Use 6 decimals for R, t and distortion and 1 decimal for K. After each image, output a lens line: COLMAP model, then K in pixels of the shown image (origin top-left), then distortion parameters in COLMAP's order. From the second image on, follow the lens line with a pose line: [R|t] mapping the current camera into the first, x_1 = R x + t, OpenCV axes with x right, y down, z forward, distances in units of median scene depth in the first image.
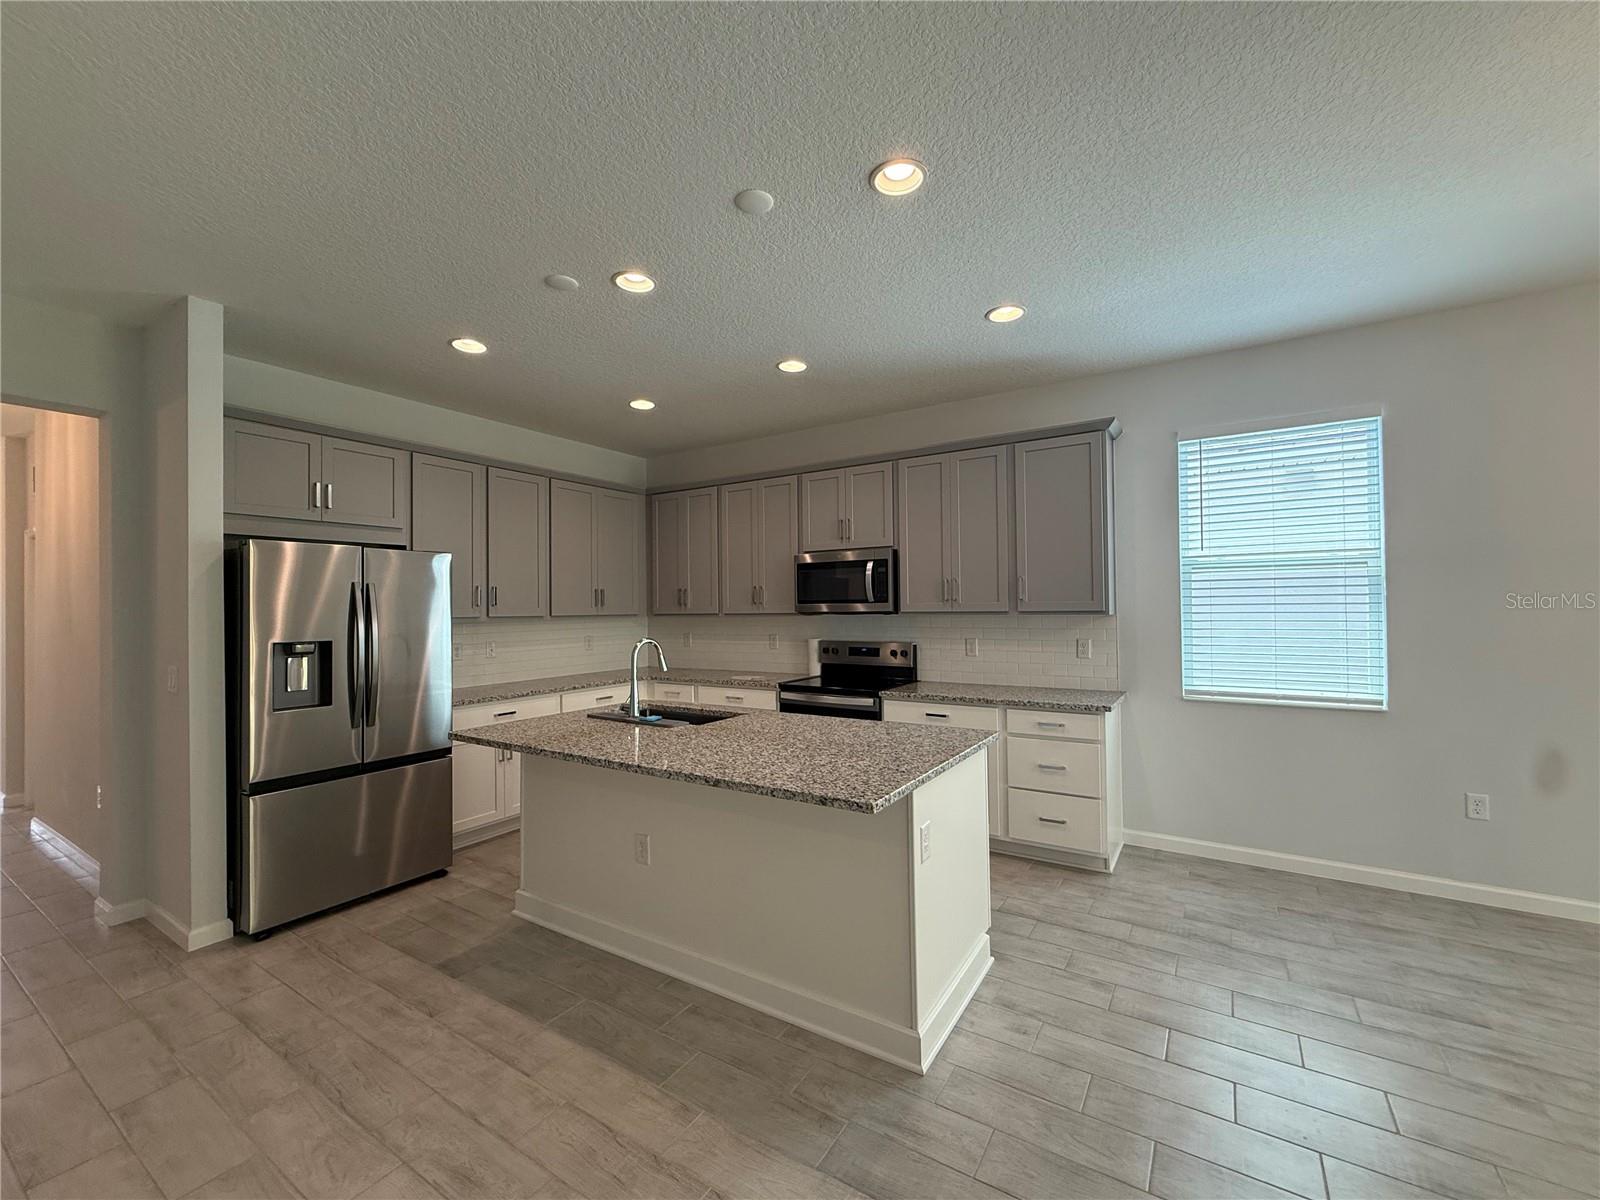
lens RADIAL K [[655.5, 0, 803.5], [0, 655.5, 600.0], [0, 0, 1]] dist [0.000102, 0.000194]
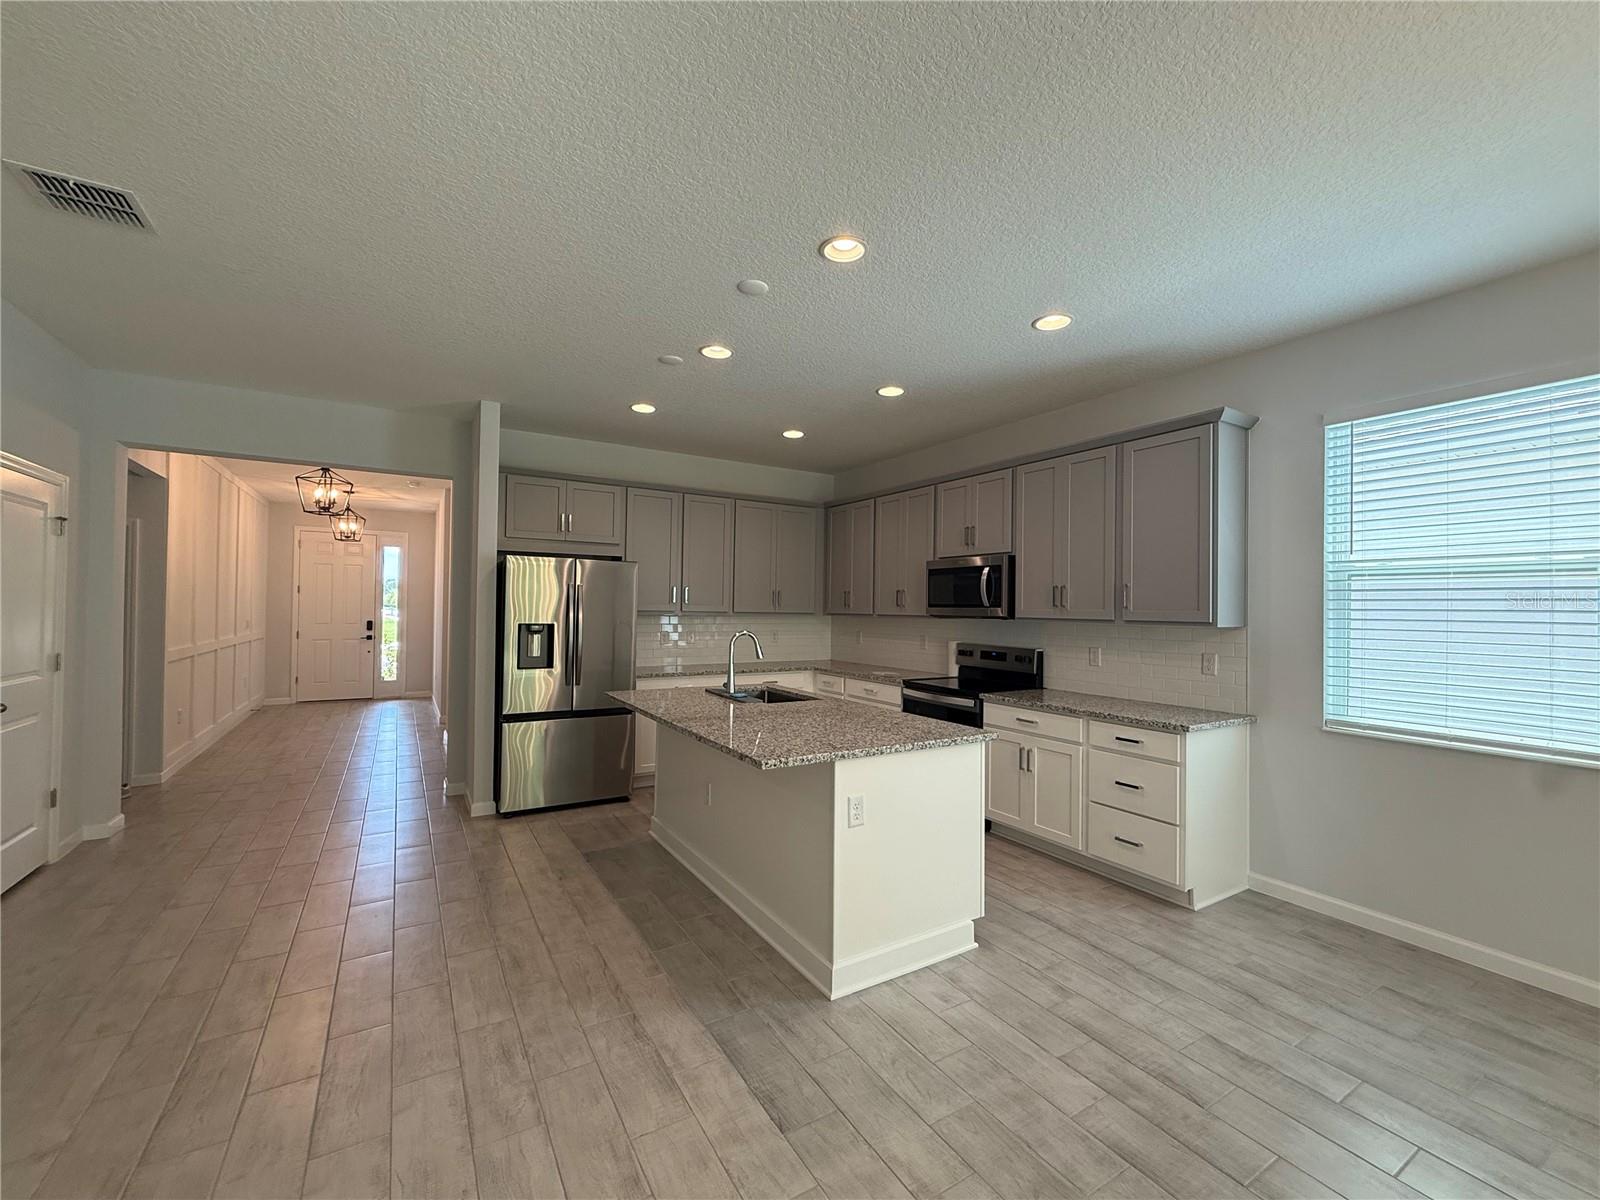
lens RADIAL K [[655.5, 0, 805.7], [0, 655.5, 603.6], [0, 0, 1]] dist [0.000102, 0.000194]
pose [[0.899441, 0.022094, -0.436482, 0.369032], [-0.021290, 0.999751, 0.006733, -0.003553], [0.436522, 0.003237, 0.899688, -0.056446]]
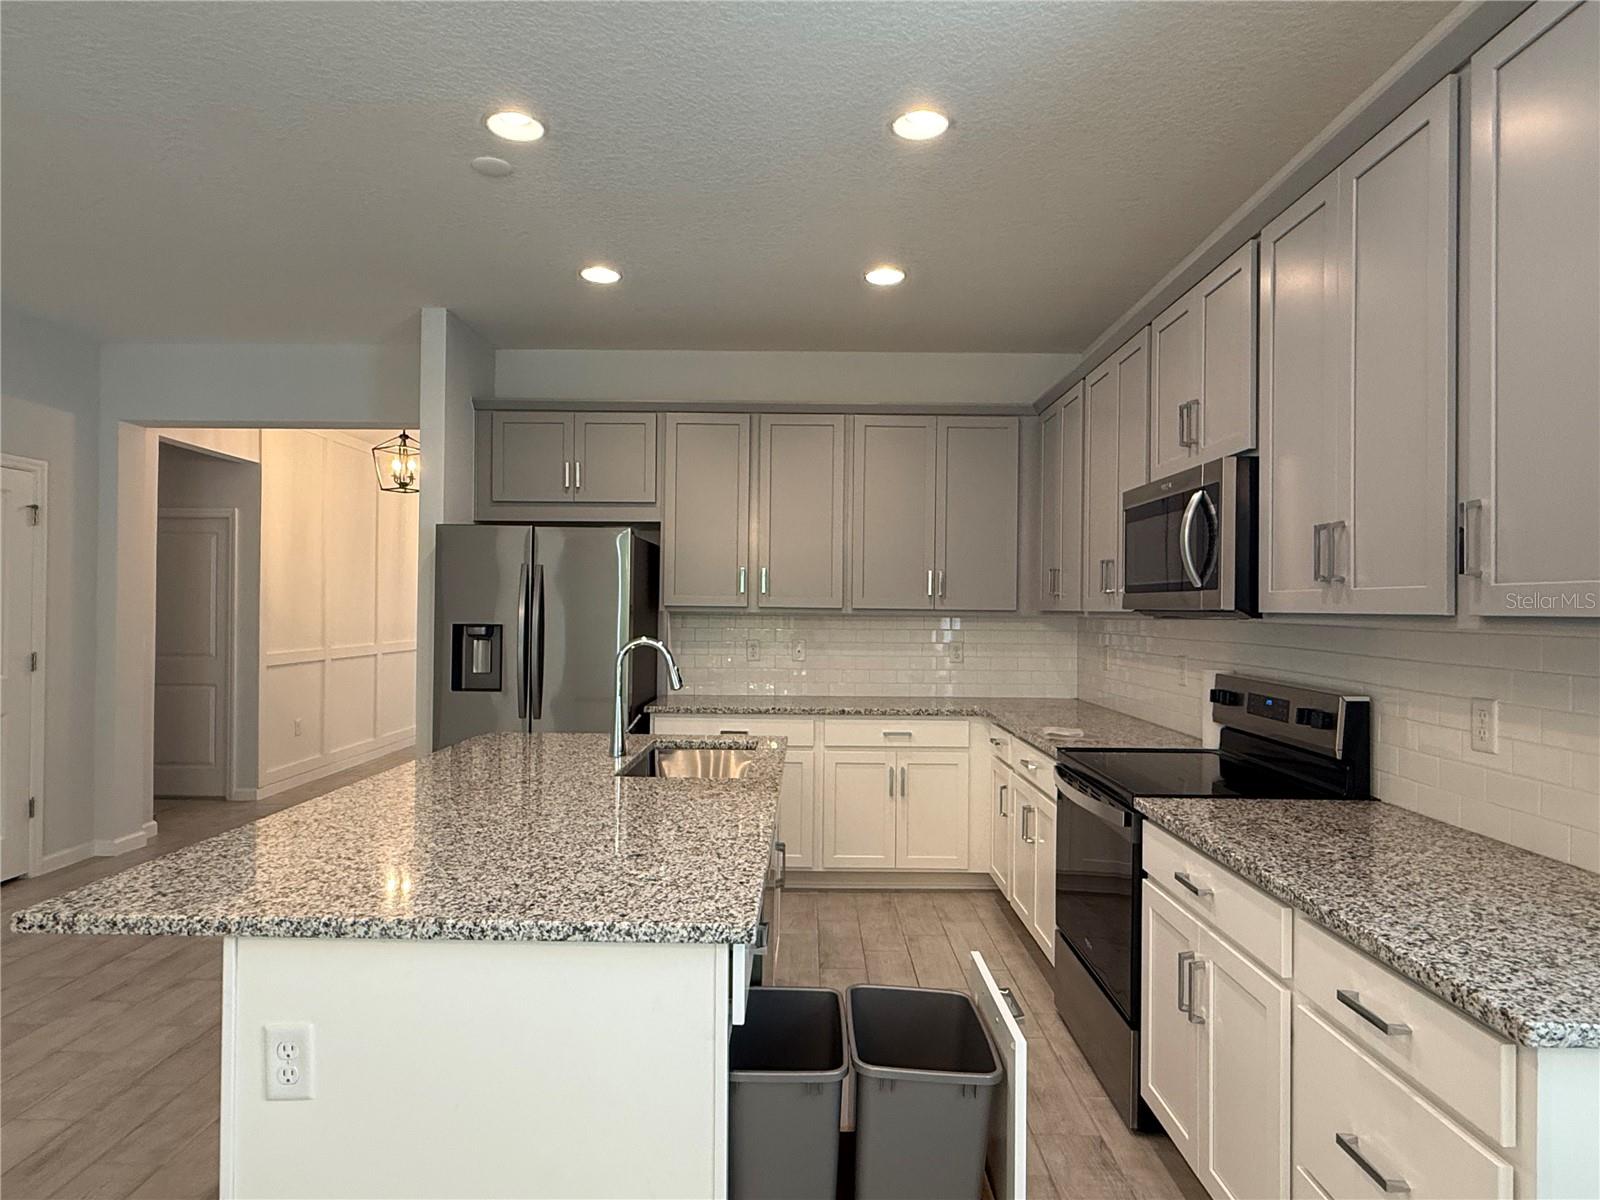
lens RADIAL K [[916.5, 0, 792.0], [0, 916.5, 598.2], [0, 0, 1]] dist [-0.005466, 0.000907]
pose [[0.530055, 0.009297, -0.847912, 0.581720], [-0.007883, 0.999951, 0.006036, 0.010410], [0.847927, 0.003485, 0.530102, 0.578989]]
